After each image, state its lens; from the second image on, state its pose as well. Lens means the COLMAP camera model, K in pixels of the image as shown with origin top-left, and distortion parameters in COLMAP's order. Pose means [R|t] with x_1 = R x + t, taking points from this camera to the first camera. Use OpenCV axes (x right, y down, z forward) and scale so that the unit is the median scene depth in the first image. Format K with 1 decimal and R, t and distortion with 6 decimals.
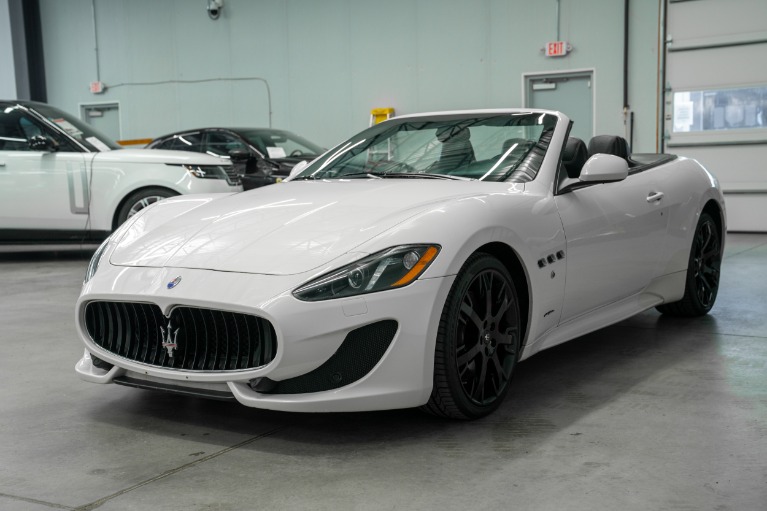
lens RADIAL K [[1036.5, 0, 383.5], [0, 1036.5, 255.5], [0, 0, 1]] dist [0.202522, 0.007023]
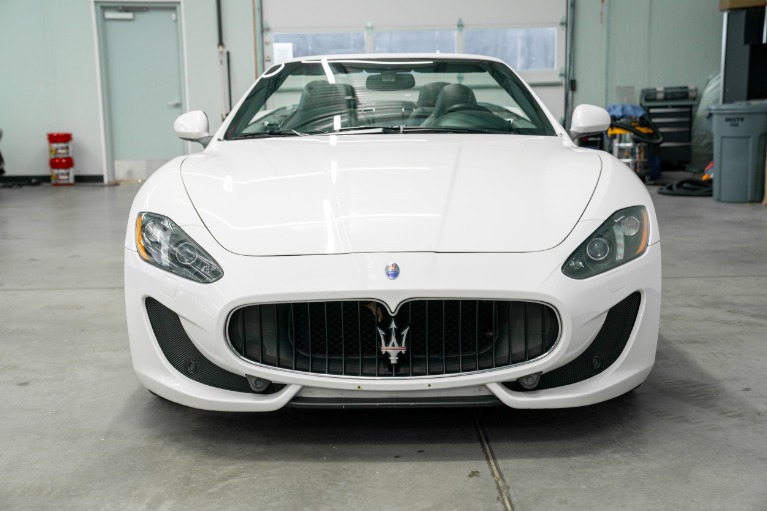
lens RADIAL K [[1135.5, 0, 383.5], [0, 1135.5, 255.5], [0, 0, 1]] dist [0.210376, -0.002844]
pose [[0.824087, -0.075583, 0.561399, -0.693507], [0.049616, 0.996880, 0.061382, -0.040390], [-0.564287, -0.022730, 0.825266, 0.280011]]
